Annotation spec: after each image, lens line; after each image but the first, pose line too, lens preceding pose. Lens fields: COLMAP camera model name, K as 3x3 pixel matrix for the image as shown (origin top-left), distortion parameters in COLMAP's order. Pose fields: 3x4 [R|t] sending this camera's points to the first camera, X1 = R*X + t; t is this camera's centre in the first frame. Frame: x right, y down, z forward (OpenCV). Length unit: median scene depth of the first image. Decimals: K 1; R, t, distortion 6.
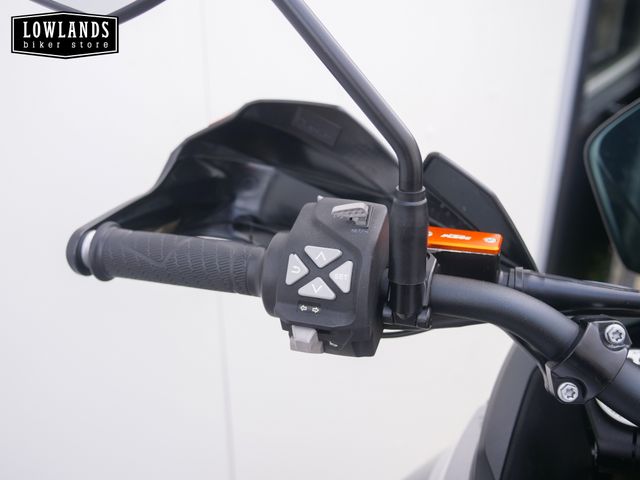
lens RADIAL K [[722.3, 0, 320.0], [0, 722.3, 240.0], [0, 0, 1]] dist [0.003367, 0.027663]
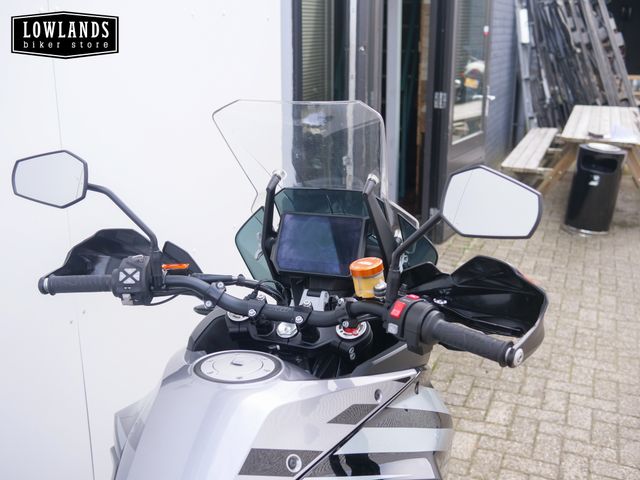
lens RADIAL K [[722.3, 0, 320.0], [0, 722.3, 240.0], [0, 0, 1]] dist [0.003367, 0.027663]
pose [[0.964255, -0.082333, 0.251859, 0.018649], [0.130144, 0.975113, -0.179494, 0.554402], [-0.230813, 0.205856, 0.950973, -2.233055]]
